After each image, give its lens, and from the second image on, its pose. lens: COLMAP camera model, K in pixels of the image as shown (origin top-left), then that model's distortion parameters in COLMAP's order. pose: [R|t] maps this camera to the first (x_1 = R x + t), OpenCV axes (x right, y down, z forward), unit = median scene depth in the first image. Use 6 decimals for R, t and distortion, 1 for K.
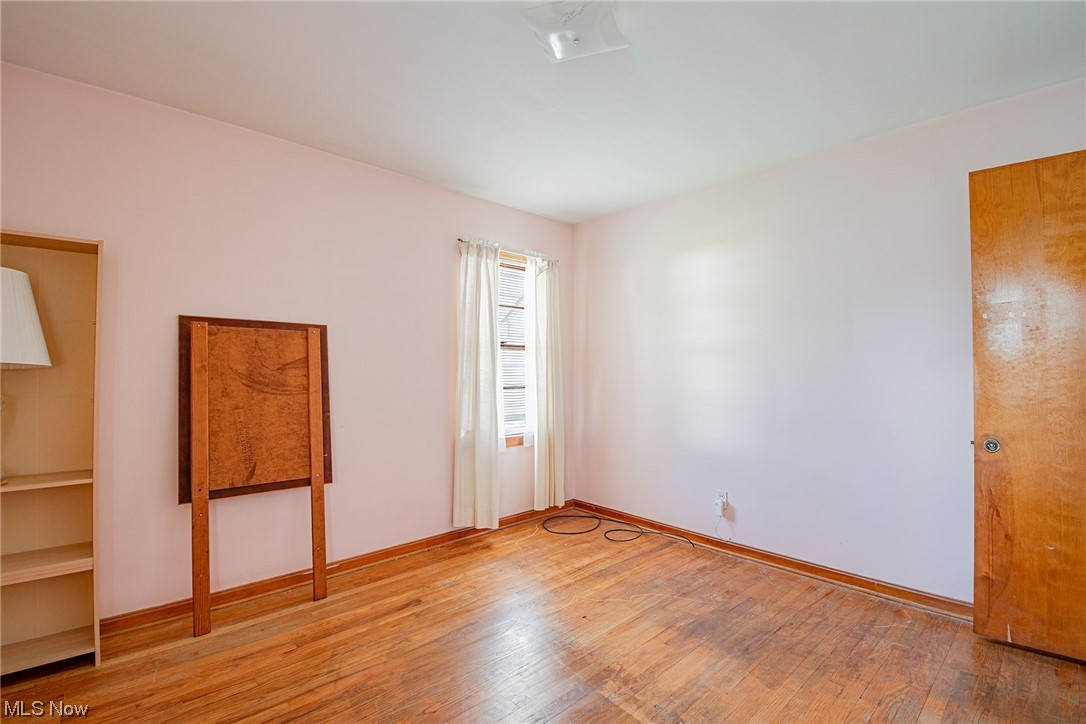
lens RADIAL K [[493.5, 0, 543.0], [0, 493.5, 362.0], [0, 0, 1]] dist [0.001627, -0.018289]
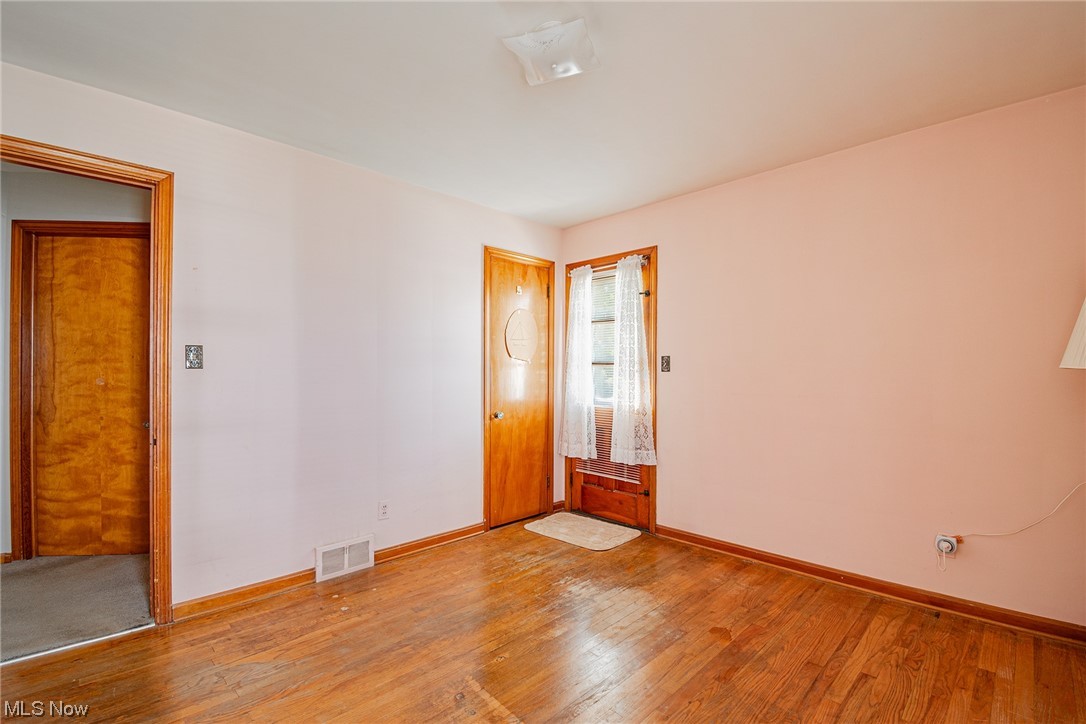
lens RADIAL K [[481.6, 0, 532.2], [0, 481.6, 369.0], [0, 0, 1]] dist [0.002360, -0.015503]
pose [[-0.999976, -0.001273, -0.006871, 0.082420], [-0.001088, 0.999639, -0.026829, 0.022607], [0.006903, -0.026820, -0.999616, 1.370244]]
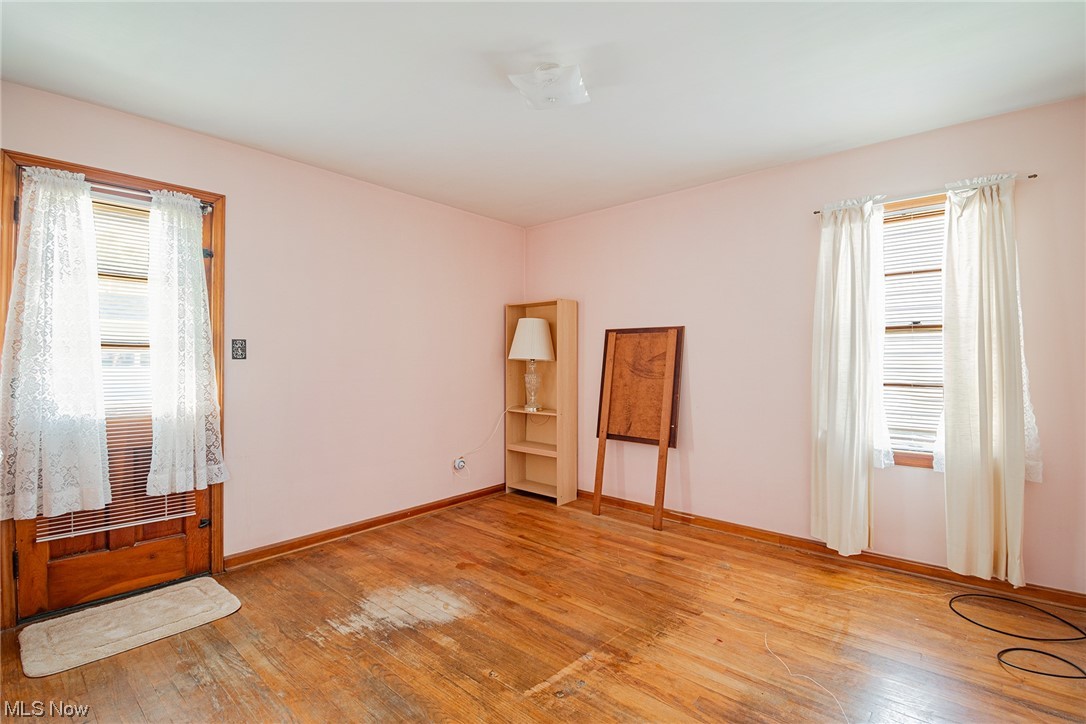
lens RADIAL K [[493.5, 0, 543.0], [0, 493.5, 362.0], [0, 0, 1]] dist [0.001627, -0.018289]
pose [[0.086287, 0.002346, -0.996268, 0.877026], [0.018589, 0.999819, 0.003964, 0.007254], [0.996097, -0.018862, 0.086228, 0.578102]]
